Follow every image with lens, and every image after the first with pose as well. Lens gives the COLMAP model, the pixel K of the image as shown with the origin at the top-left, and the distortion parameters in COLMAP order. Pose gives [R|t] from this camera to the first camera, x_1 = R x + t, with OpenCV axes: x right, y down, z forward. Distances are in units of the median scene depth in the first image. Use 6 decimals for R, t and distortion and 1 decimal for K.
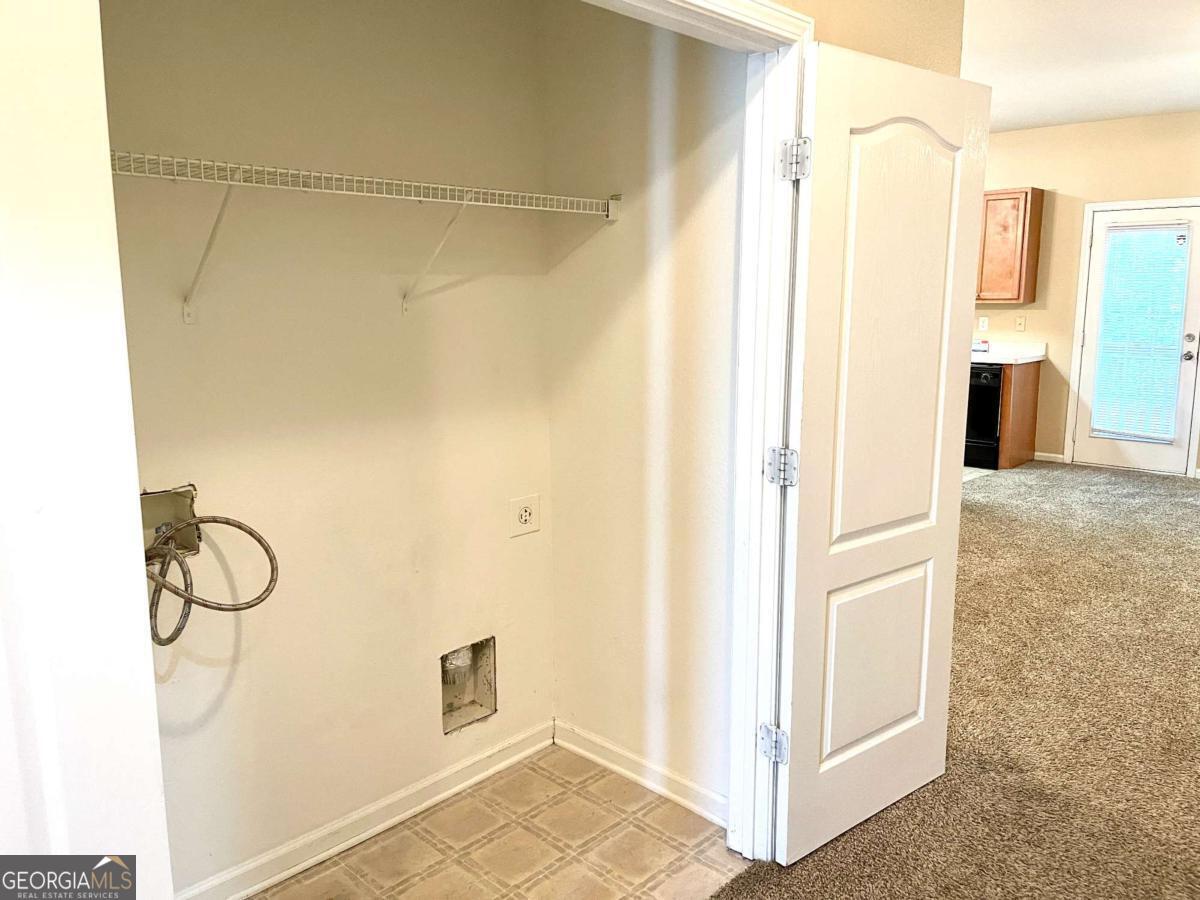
lens RADIAL K [[904.7, 0, 598.1], [0, 904.7, 447.0], [0, 0, 1]] dist [0.053411, -0.062936]
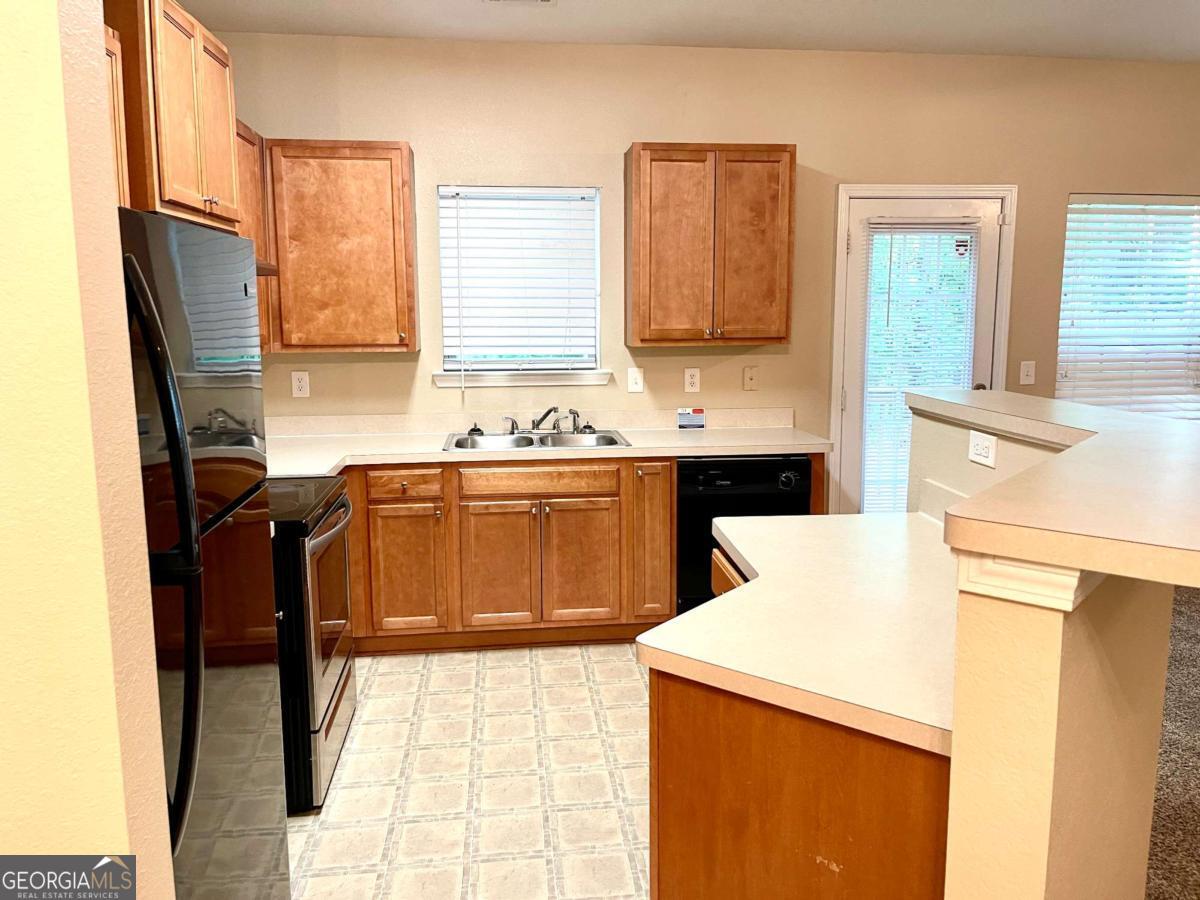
lens RADIAL K [[904.7, 0, 600.3], [0, 904.7, 450.2], [0, 0, 1]] dist [0.053411, -0.062936]
pose [[0.633613, -0.113550, 0.765272, -0.065229], [0.132472, 0.990485, 0.037286, -0.129352], [-0.762224, 0.077753, 0.642627, 0.729968]]
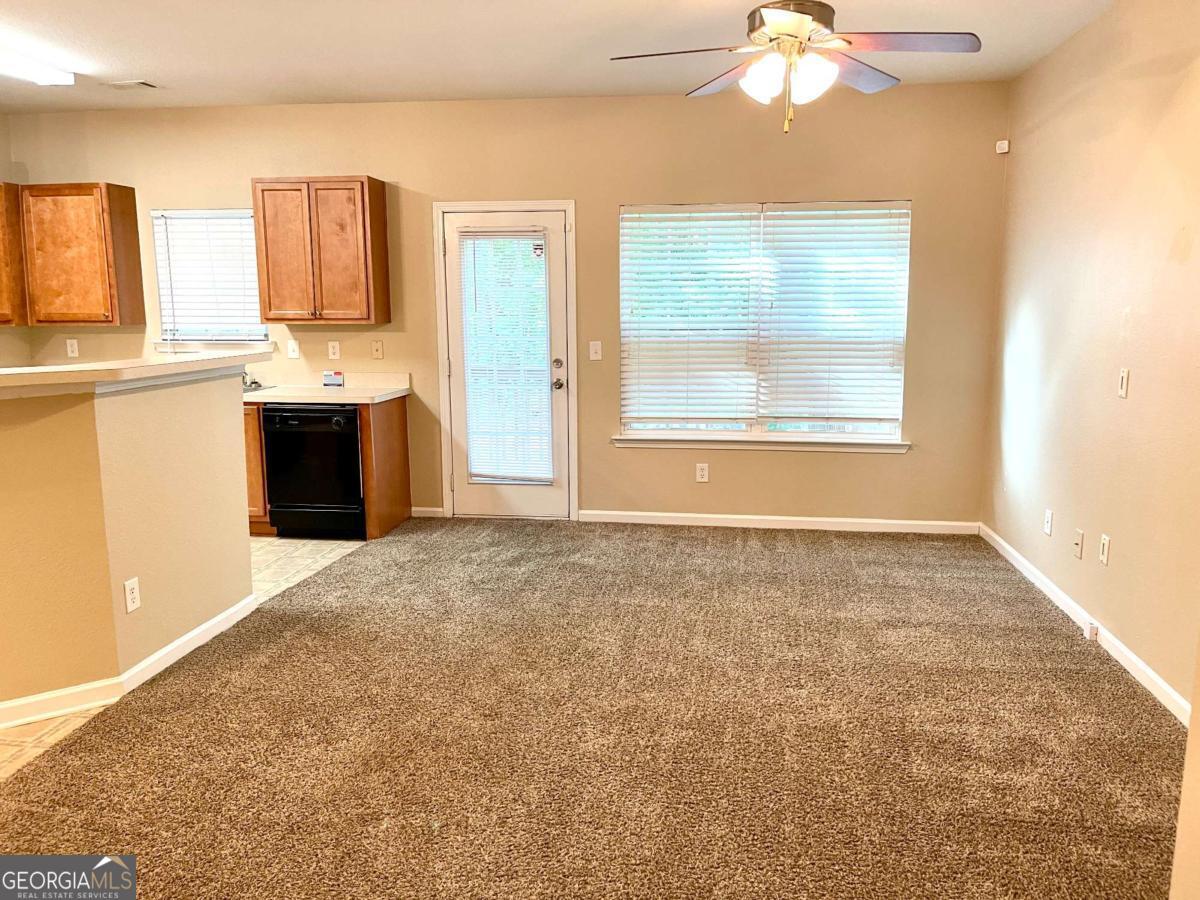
lens RADIAL K [[904.7, 0, 608.1], [0, 904.7, 449.6], [0, 0, 1]] dist [0.053411, -0.062936]
pose [[0.808182, -0.091354, 0.581804, 0.164624], [0.097729, 0.995002, 0.020478, -0.047224], [-0.580768, 0.040310, 0.813071, 0.255684]]
